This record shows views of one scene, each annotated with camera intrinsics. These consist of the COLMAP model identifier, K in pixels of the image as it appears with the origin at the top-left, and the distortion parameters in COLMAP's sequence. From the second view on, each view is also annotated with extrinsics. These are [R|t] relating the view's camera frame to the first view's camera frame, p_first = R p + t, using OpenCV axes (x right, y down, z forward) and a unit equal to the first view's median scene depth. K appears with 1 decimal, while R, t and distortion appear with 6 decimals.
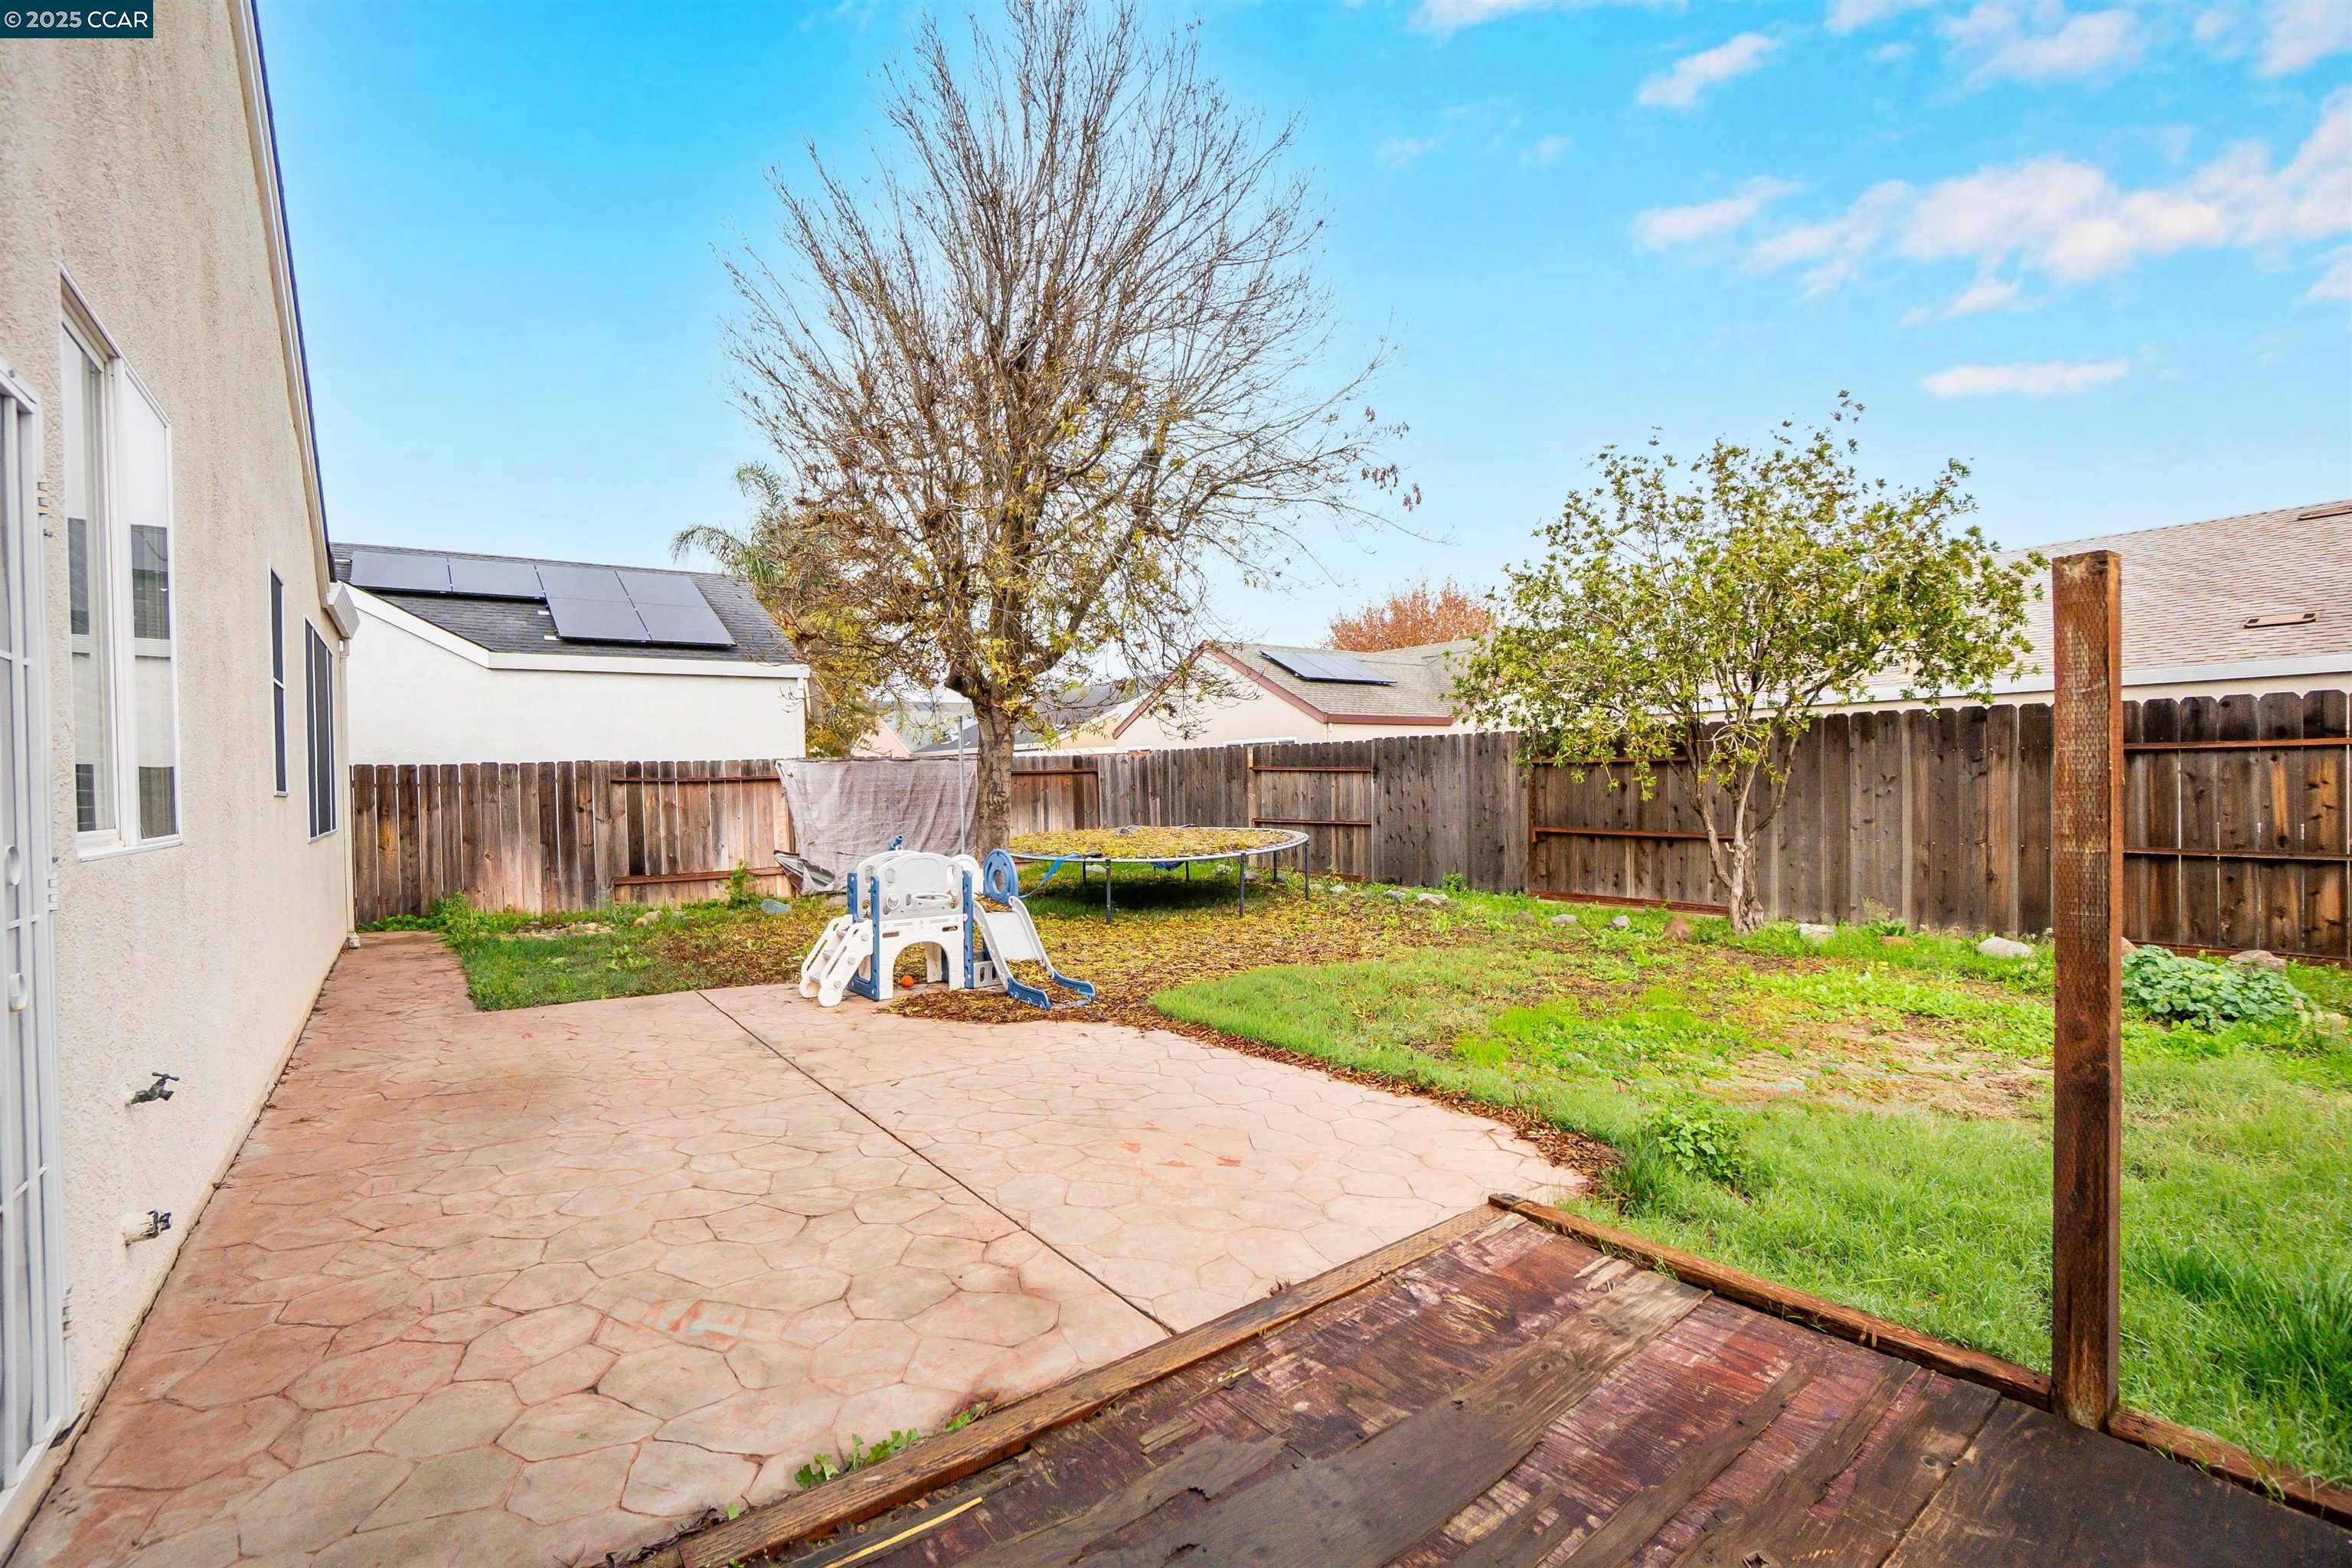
lens RADIAL K [[1033.2, 0, 1176.0], [0, 1033.2, 784.0], [0, 0, 1]] dist [-0.048302, 0.015141]
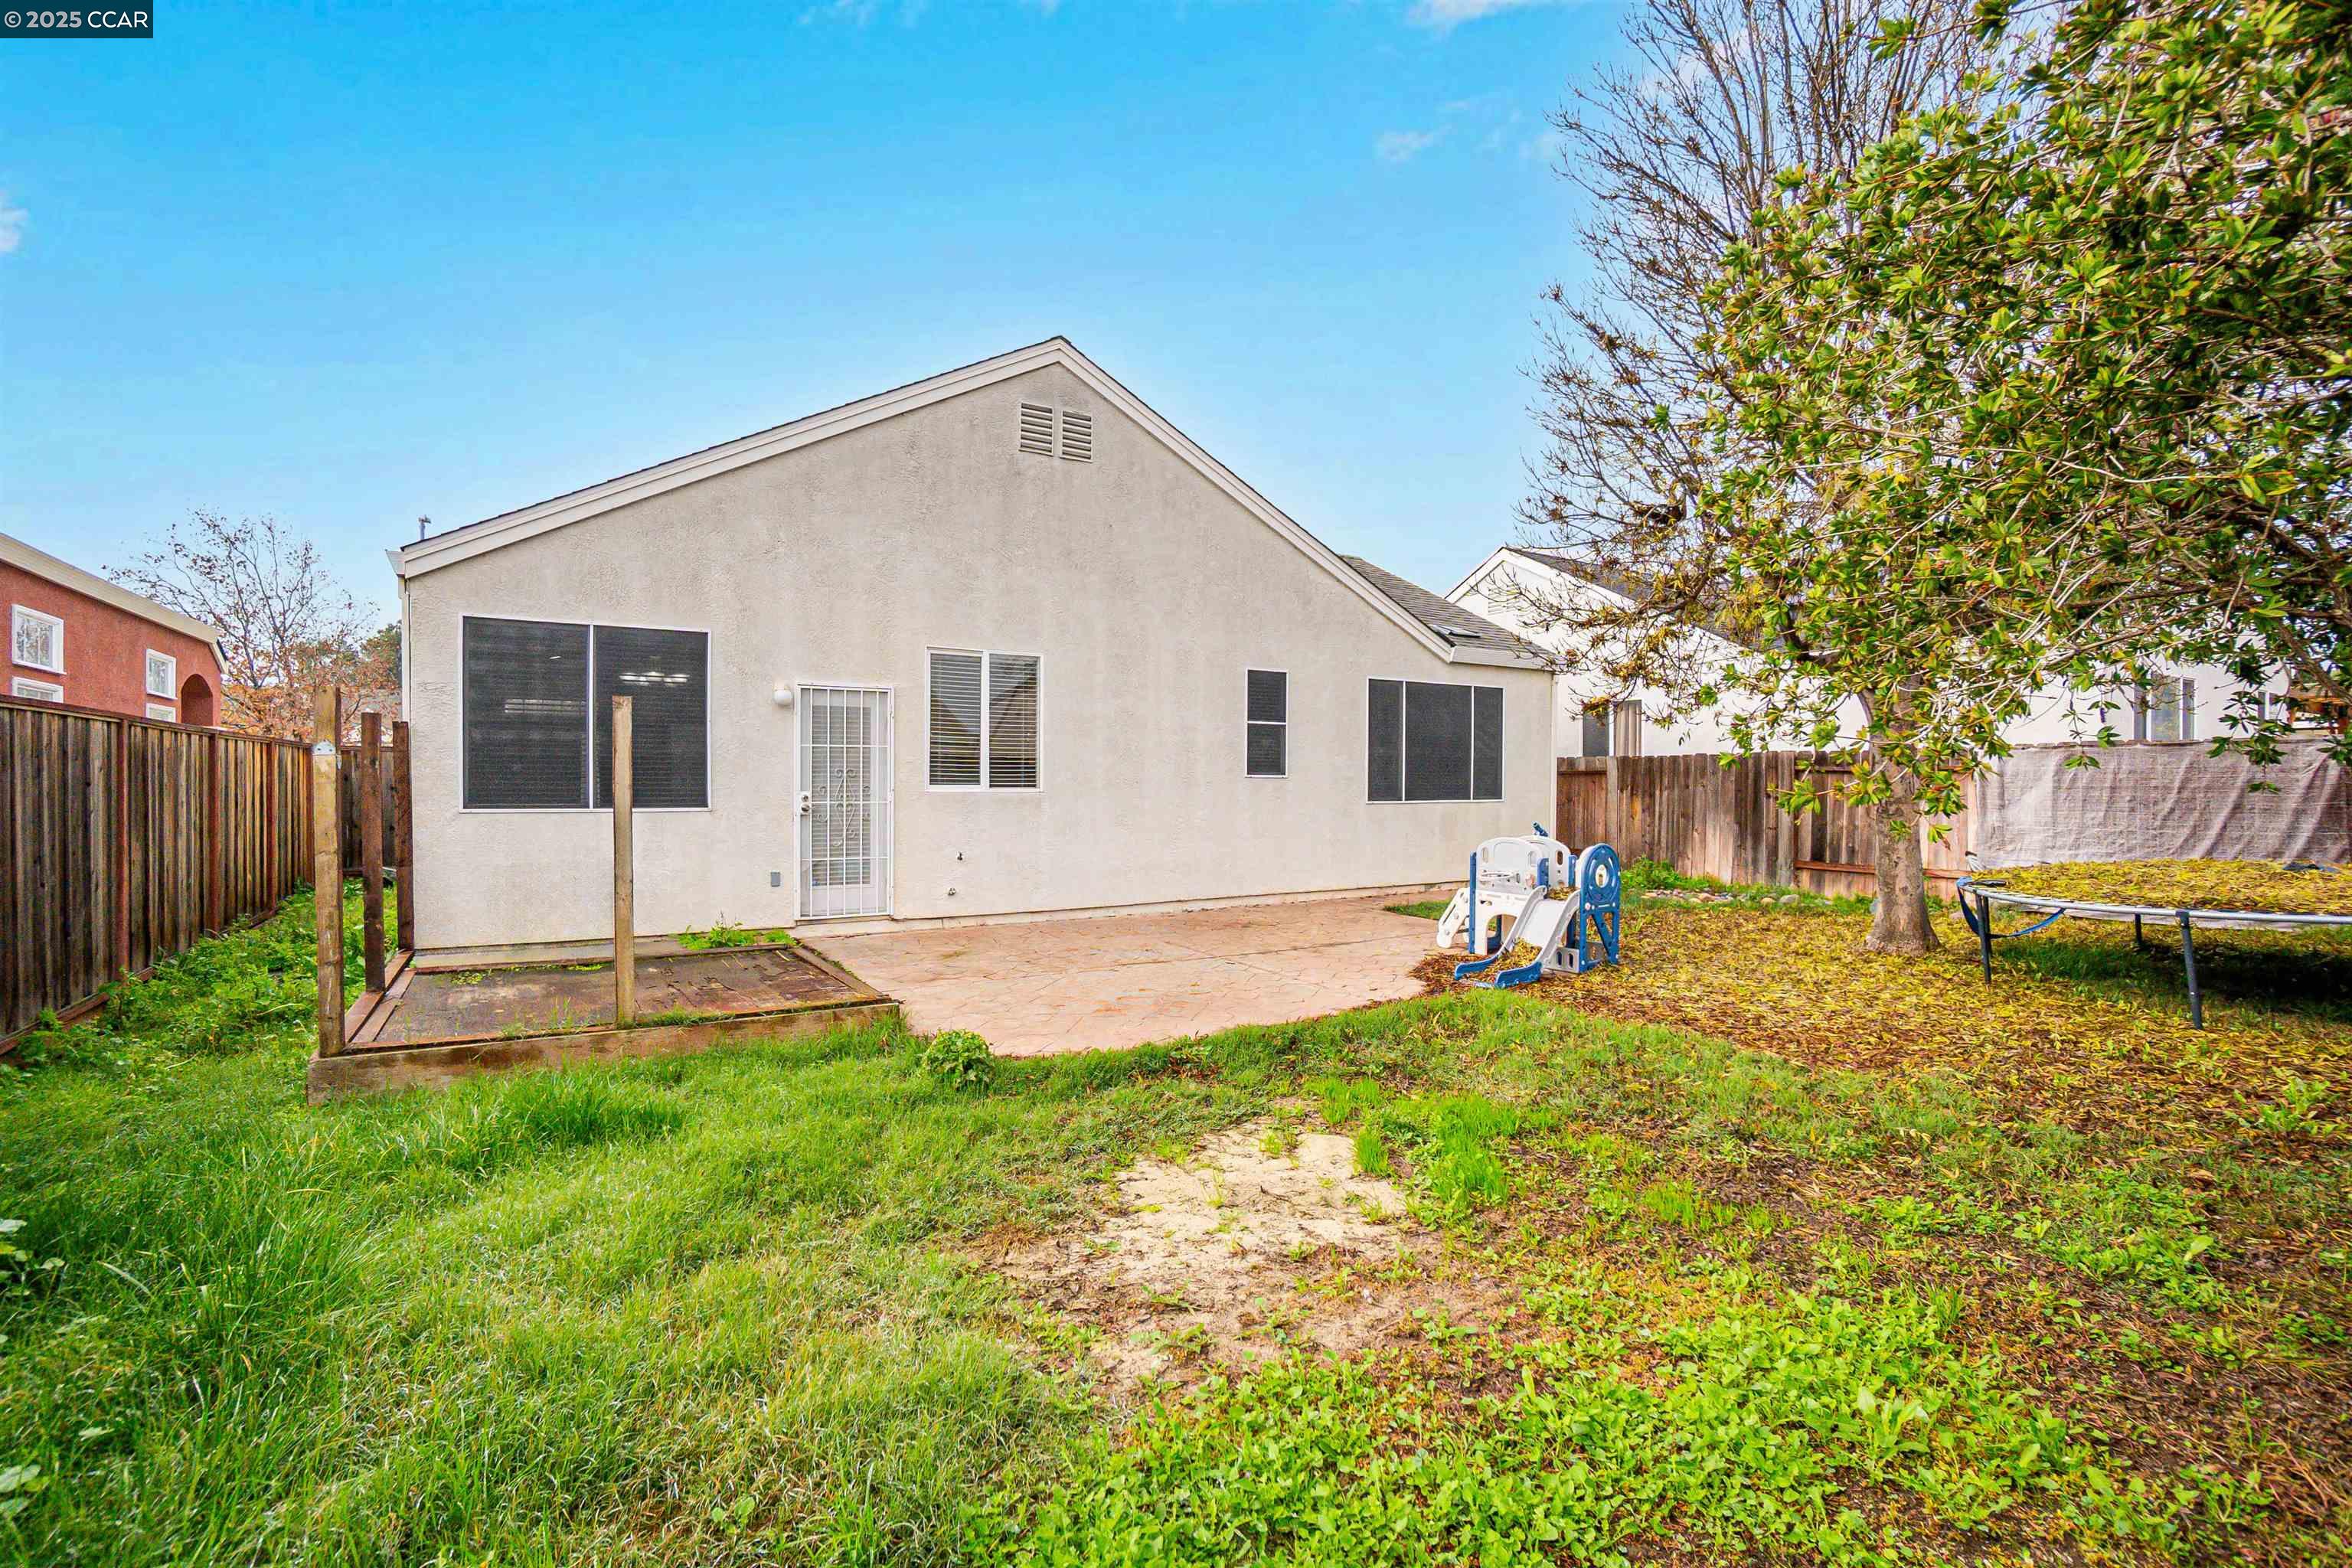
lens RADIAL K [[1033.2, 0, 1176.0], [0, 1033.2, 784.0], [0, 0, 1]] dist [-0.048302, 0.015141]
pose [[-0.081828, 0.023808, -0.996362, 0.584626], [-0.004159, 0.999698, 0.024229, -0.011637], [0.996638, 0.006126, -0.081704, 0.455878]]
